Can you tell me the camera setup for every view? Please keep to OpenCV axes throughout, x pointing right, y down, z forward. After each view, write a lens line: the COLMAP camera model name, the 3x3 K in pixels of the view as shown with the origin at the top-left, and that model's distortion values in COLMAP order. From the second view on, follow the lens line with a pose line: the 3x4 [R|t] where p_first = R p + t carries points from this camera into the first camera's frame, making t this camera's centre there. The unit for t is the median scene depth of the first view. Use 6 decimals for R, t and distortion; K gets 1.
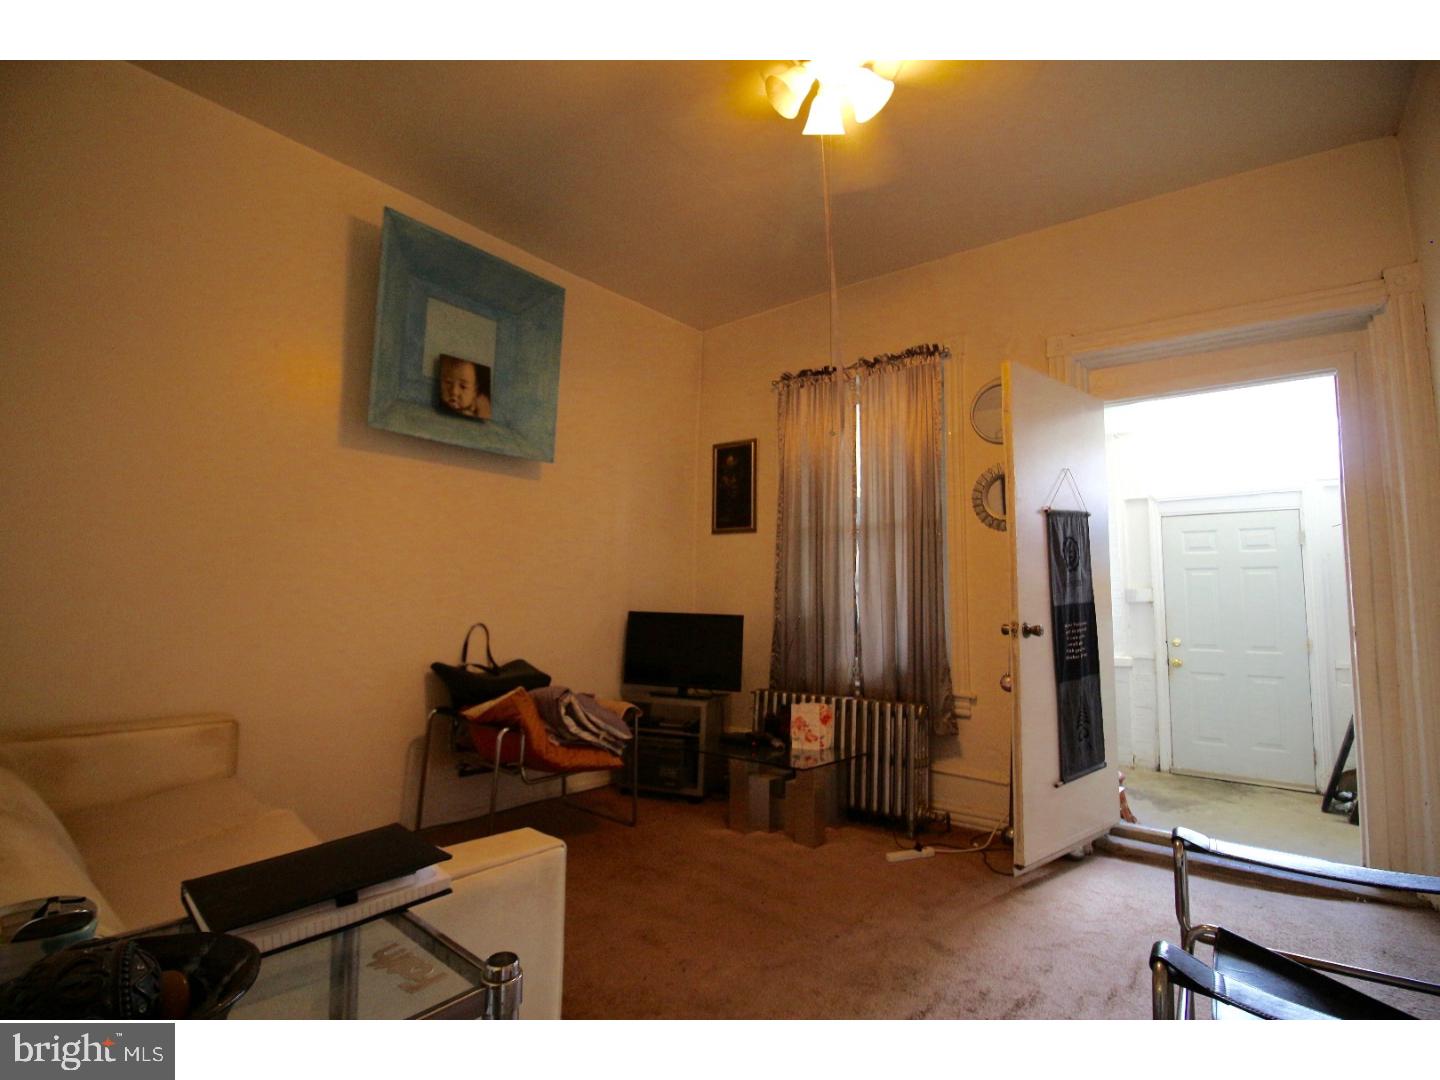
lens RADIAL K [[668.7, 0, 701.3], [0, 668.7, 543.5], [0, 0, 1]] dist [0.000867, -0.012810]
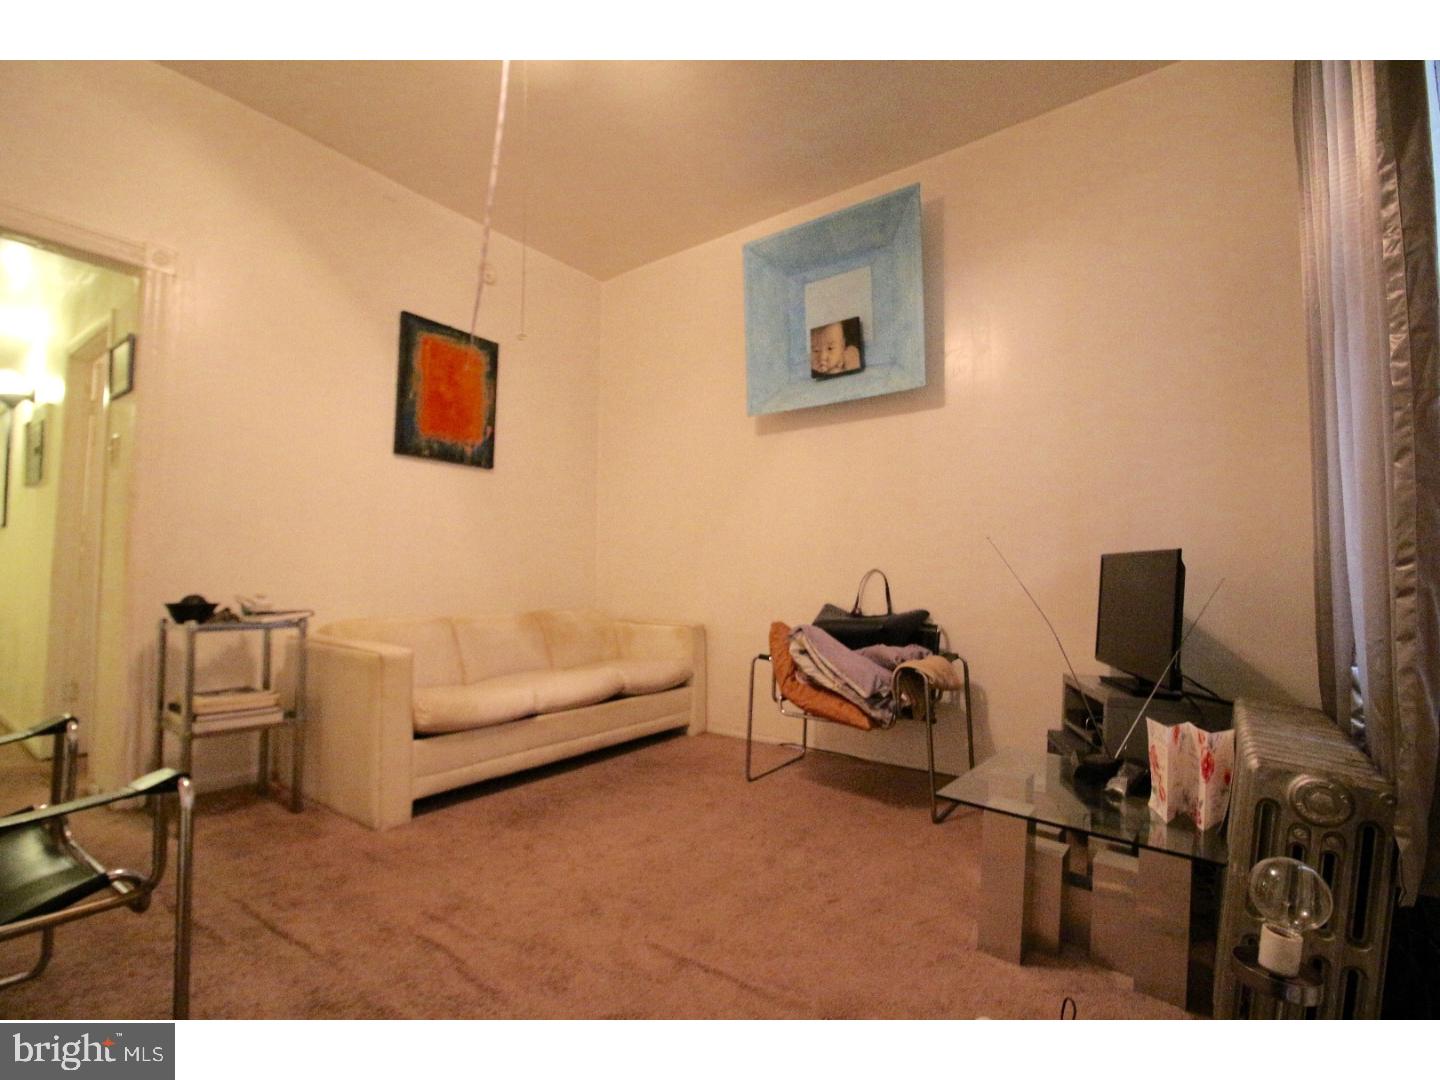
lens RADIAL K [[668.7, 0, 701.3], [0, 668.7, 543.5], [0, 0, 1]] dist [0.000867, -0.012810]
pose [[0.053385, -0.071741, -0.995994, 0.678645], [0.072676, 0.995050, -0.067778, 0.133648], [0.995926, -0.068767, 0.058334, 0.714350]]
